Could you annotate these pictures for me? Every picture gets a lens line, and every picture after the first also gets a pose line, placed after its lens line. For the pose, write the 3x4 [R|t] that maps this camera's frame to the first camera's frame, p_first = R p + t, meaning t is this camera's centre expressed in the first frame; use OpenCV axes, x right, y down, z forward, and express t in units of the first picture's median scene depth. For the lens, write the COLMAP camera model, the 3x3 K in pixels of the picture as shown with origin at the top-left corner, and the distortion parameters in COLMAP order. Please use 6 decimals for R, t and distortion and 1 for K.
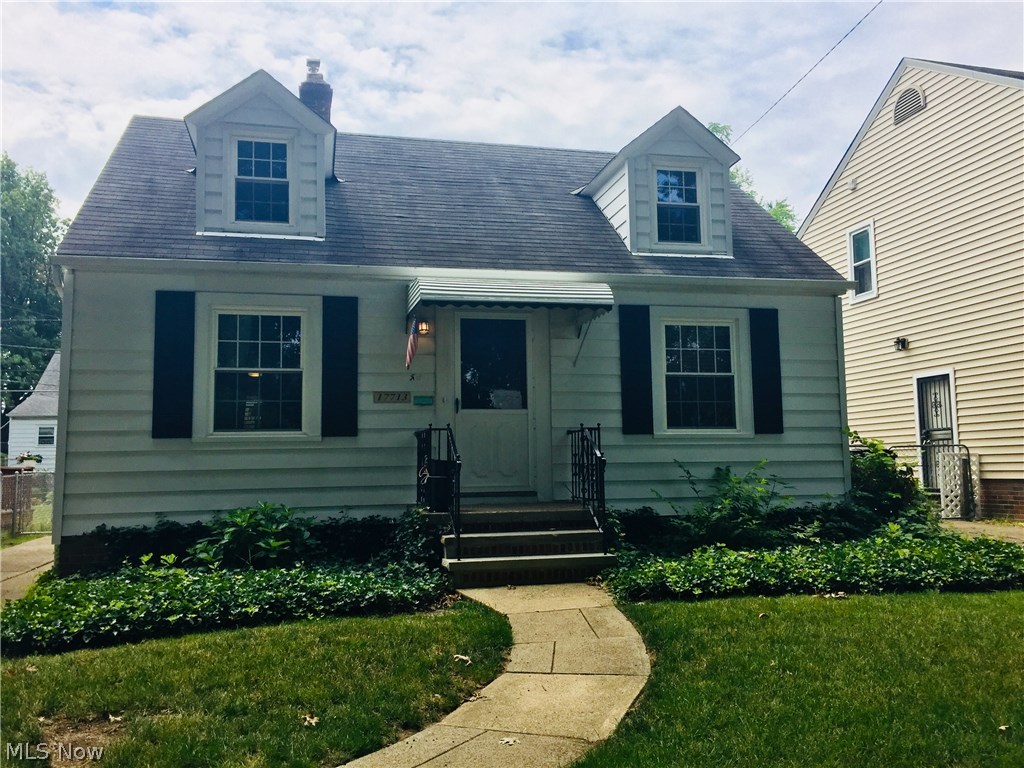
lens RADIAL K [[872.2, 0, 515.0], [0, 872.2, 385.8], [0, 0, 1]] dist [0.089745, -0.125164]
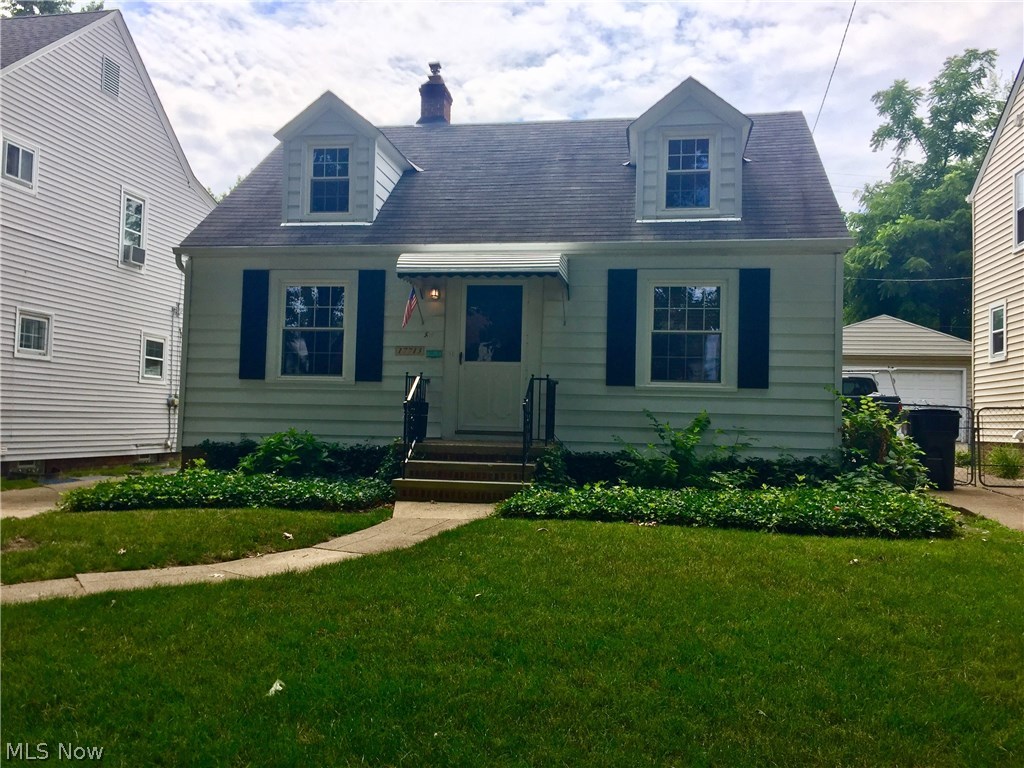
lens RADIAL K [[872.2, 0, 508.1], [0, 872.2, 385.0], [0, 0, 1]] dist [0.089745, -0.125164]
pose [[0.923667, 0.023508, -0.382474, 0.446777], [-0.003368, 0.998576, 0.053242, -0.004756], [0.383181, -0.047890, 0.922431, -0.088310]]
